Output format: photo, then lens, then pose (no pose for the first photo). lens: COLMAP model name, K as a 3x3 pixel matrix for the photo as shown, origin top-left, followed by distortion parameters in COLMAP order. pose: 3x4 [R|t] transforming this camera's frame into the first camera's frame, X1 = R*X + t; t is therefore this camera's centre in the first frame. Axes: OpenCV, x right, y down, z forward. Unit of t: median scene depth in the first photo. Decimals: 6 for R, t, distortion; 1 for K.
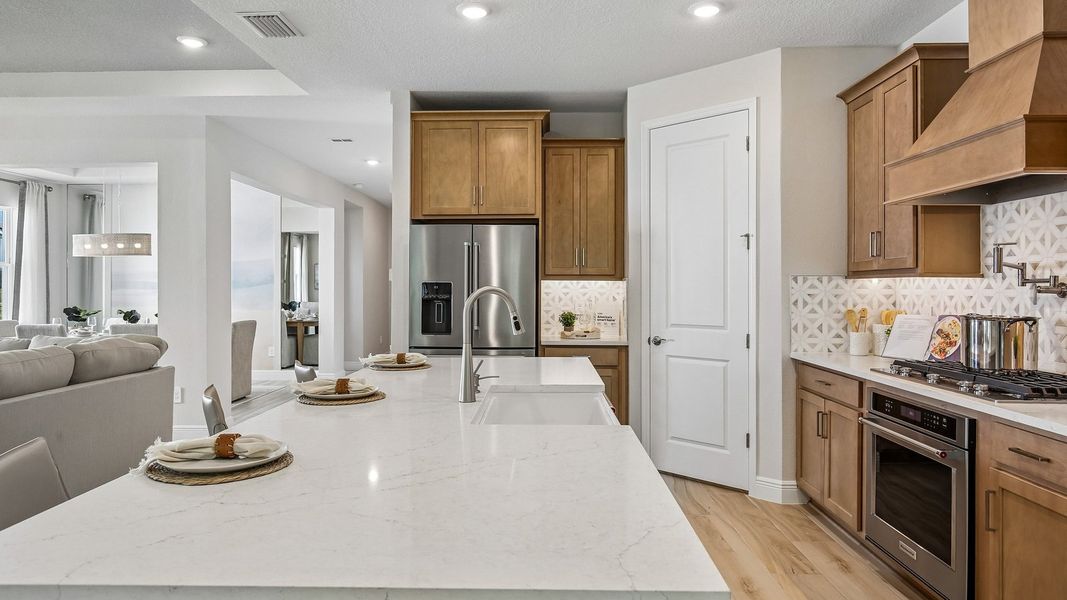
lens RADIAL K [[674.6, 0, 527.8], [0, 674.6, 278.4], [0, 0, 1]] dist [0.001739, 0.001590]
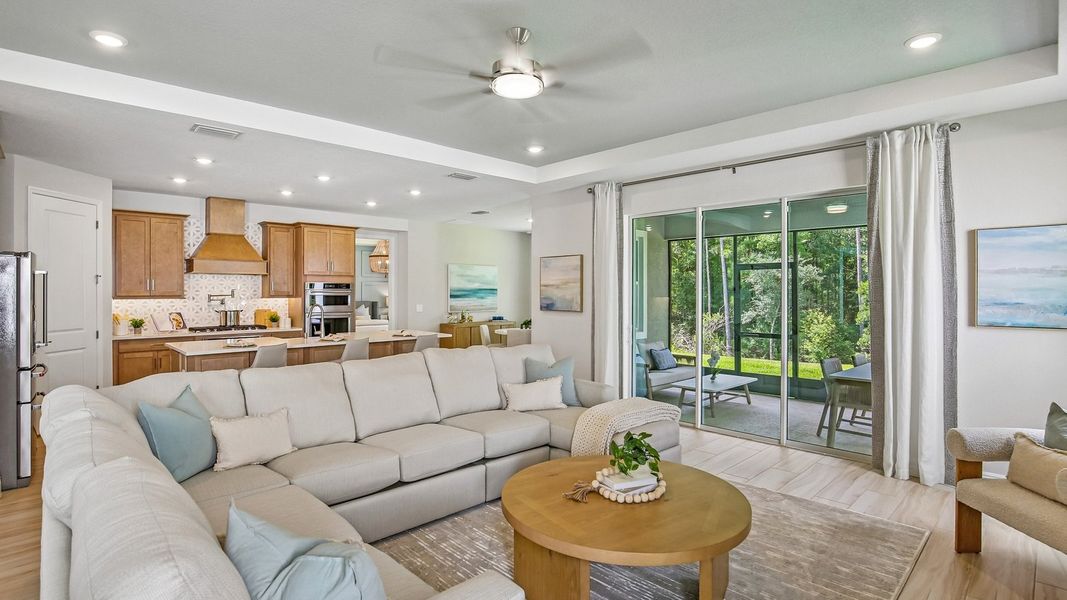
lens RADIAL K [[509.1, 0, 533.0], [0, 509.1, 292.5], [0, 0, 1]] dist [-0.020127, 0.000509]
pose [[-0.711483, -0.003856, 0.702693, -1.446862], [-0.009088, 0.999952, -0.003715, -0.026058], [-0.702644, -0.009029, -0.711484, 1.130061]]
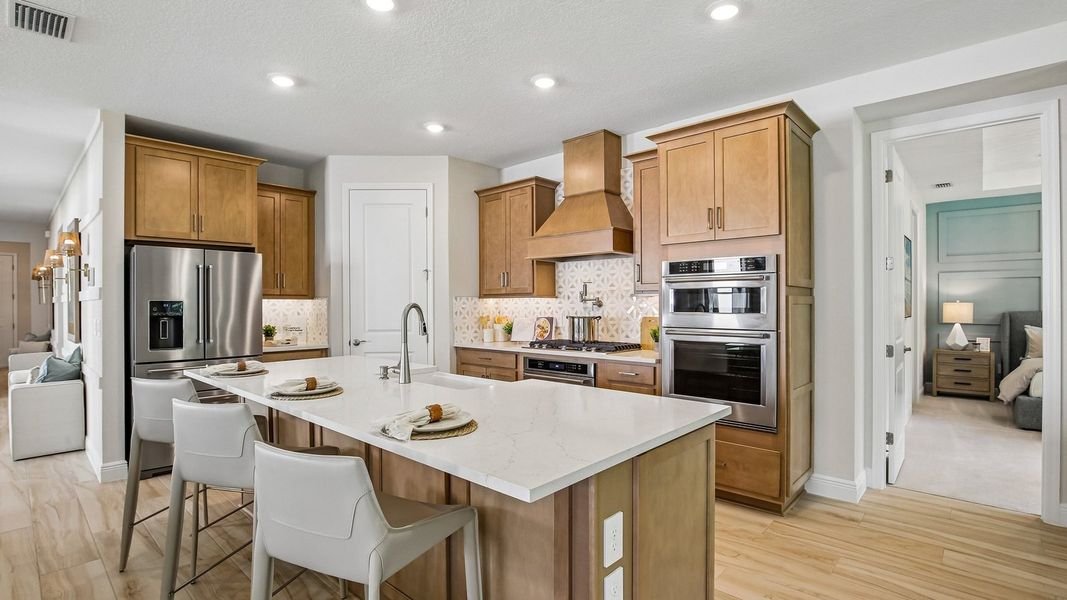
lens RADIAL K [[509.1, 0, 533.0], [0, 509.1, 292.5], [0, 0, 1]] dist [-0.020127, 0.000509]
pose [[0.657794, 0.010652, 0.753123, -0.397260], [-0.002855, 0.999928, -0.011650, 0.000085], [-0.753193, 0.005513, 0.657777, 0.041545]]
